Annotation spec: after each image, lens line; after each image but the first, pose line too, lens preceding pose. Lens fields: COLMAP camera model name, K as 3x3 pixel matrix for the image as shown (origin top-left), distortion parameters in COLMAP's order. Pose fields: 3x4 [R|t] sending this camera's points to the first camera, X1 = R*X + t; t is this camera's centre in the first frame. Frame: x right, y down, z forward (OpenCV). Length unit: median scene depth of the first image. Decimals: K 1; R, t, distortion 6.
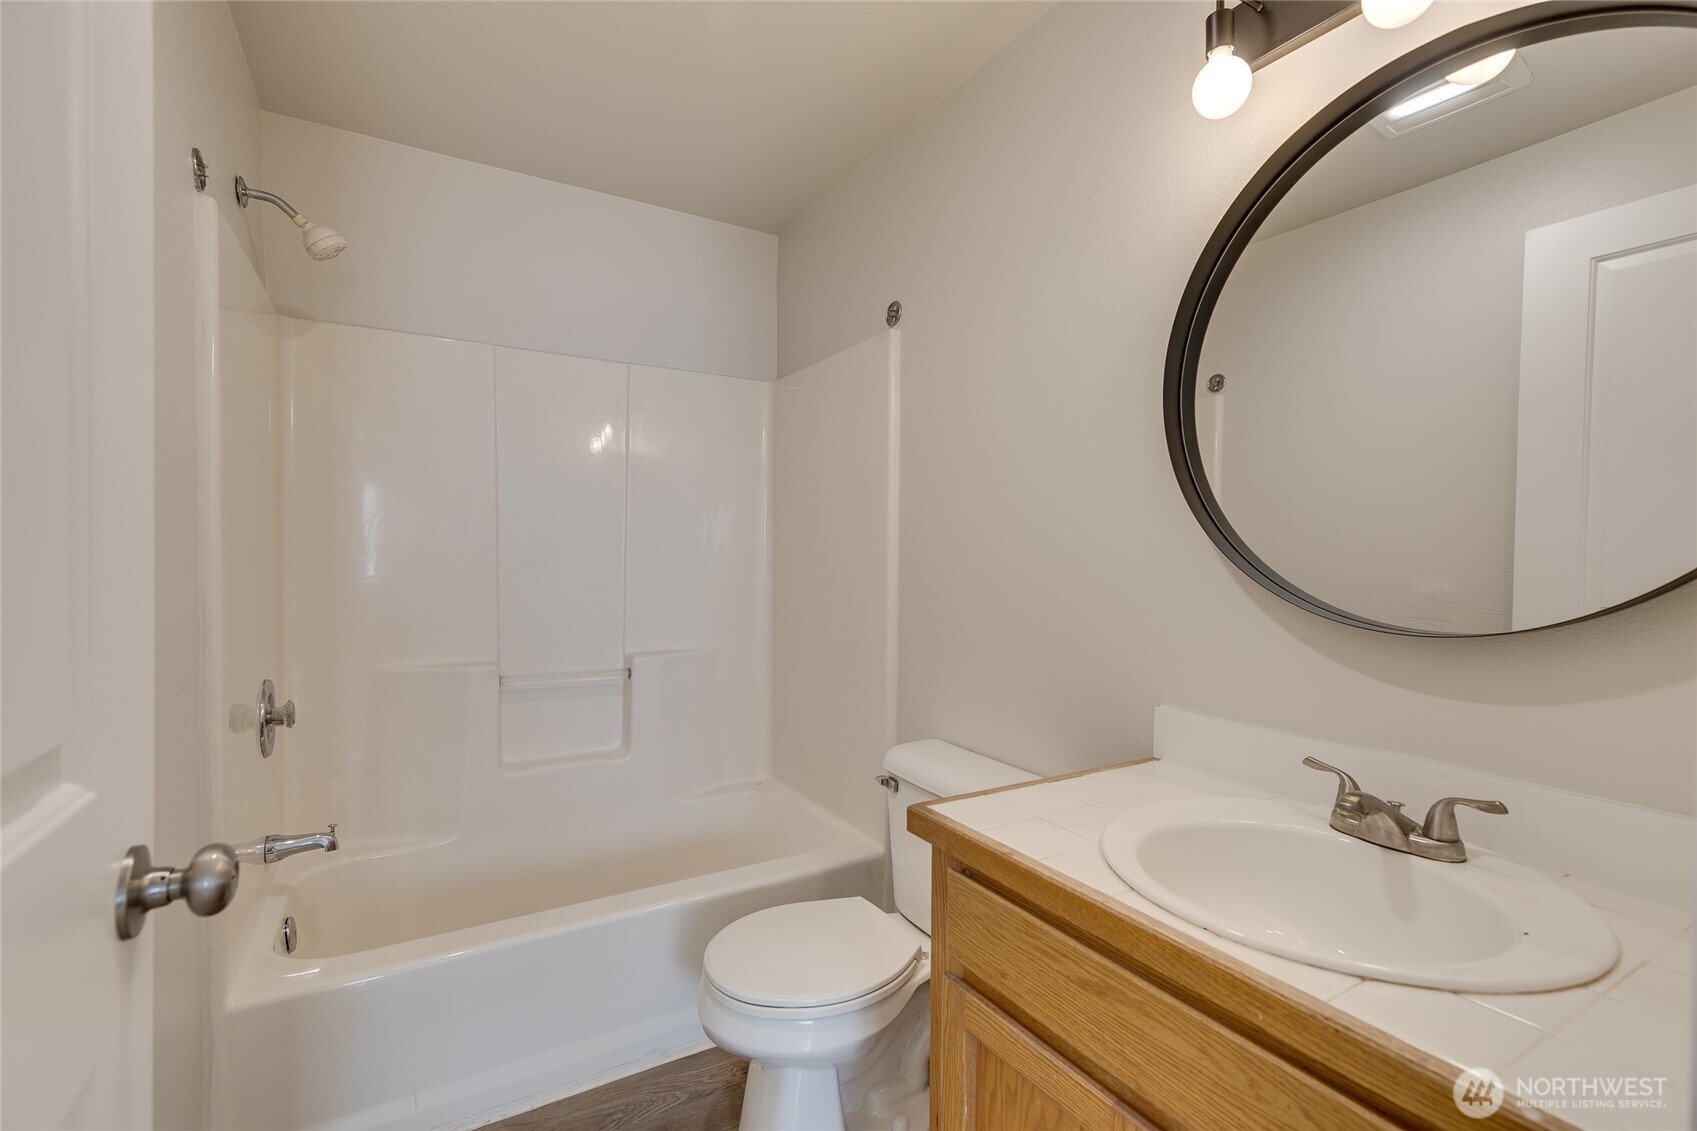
lens RADIAL K [[770.4, 0, 848.5], [0, 770.4, 556.1], [0, 0, 1]] dist [0.002237, -0.000652]
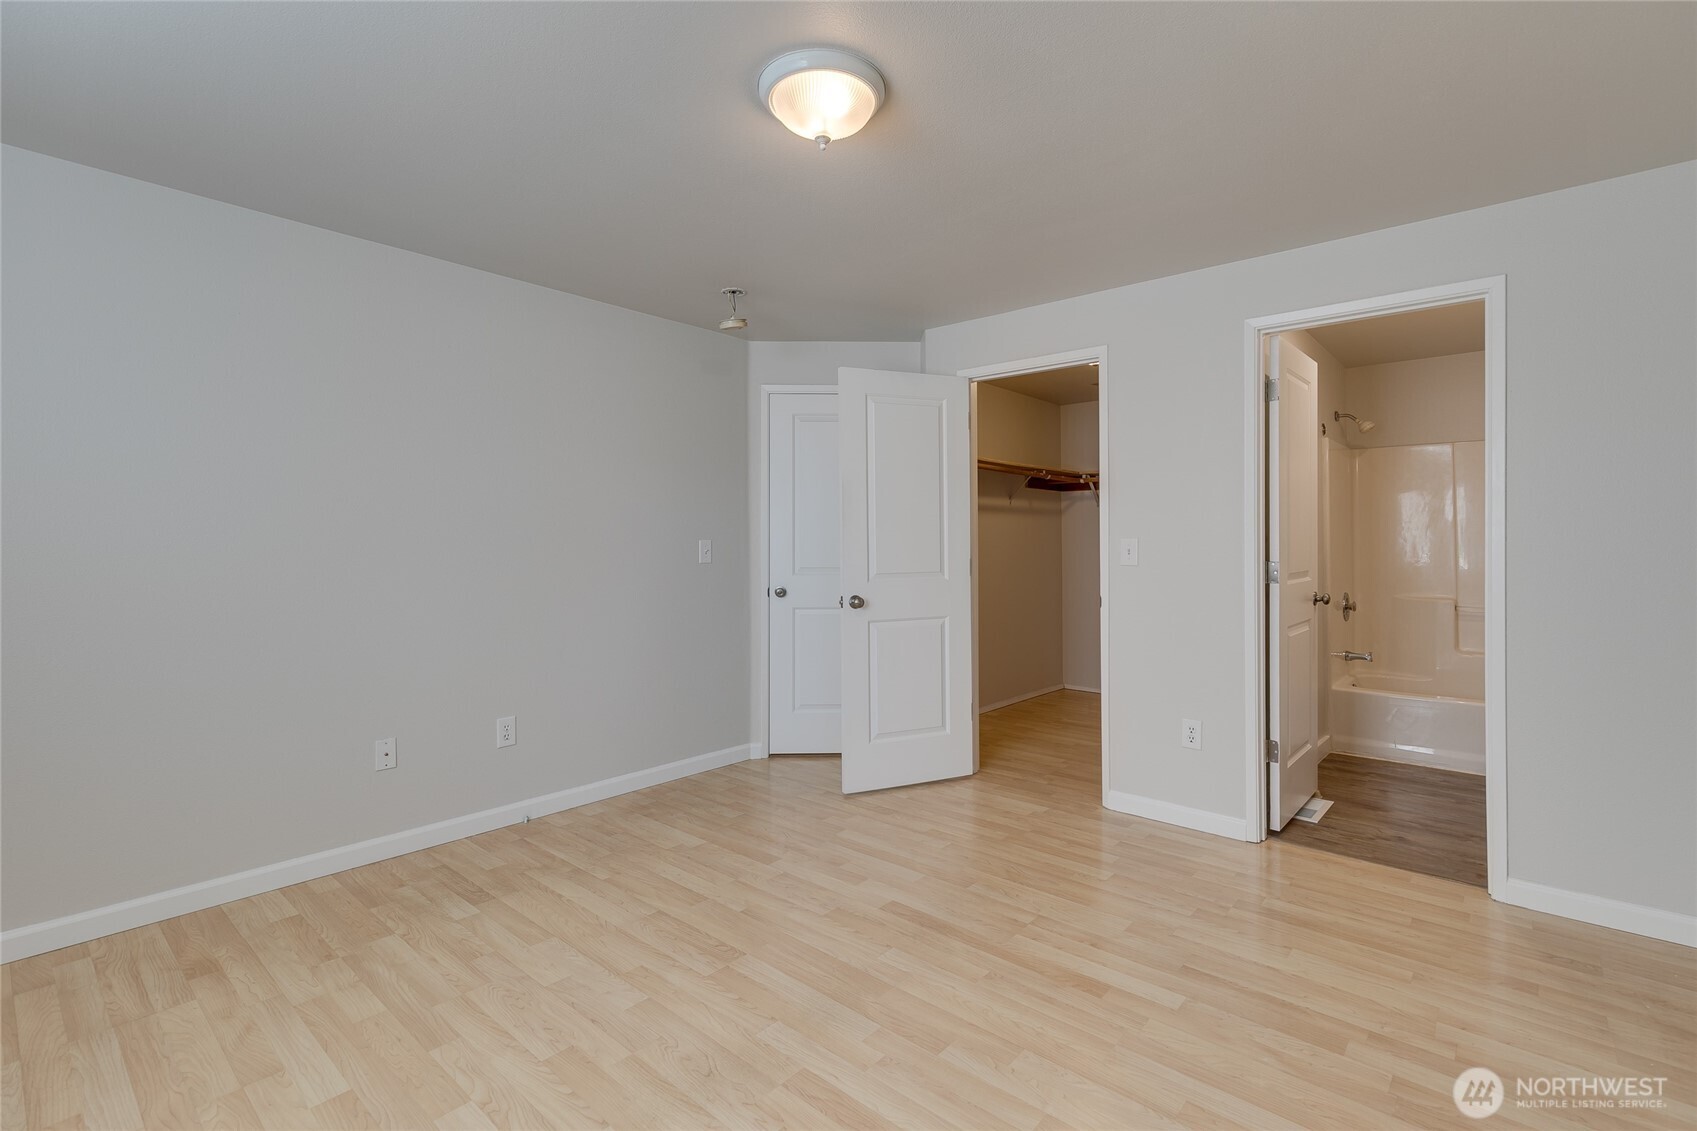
lens RADIAL K [[770.4, 0, 860.8], [0, 770.4, 559.6], [0, 0, 1]] dist [0.002237, -0.000652]
pose [[0.326972, 0.005488, -0.945018, 1.241002], [0.005049, 0.999959, 0.007554, 0.014462], [0.945021, -0.007241, 0.326930, -1.488320]]
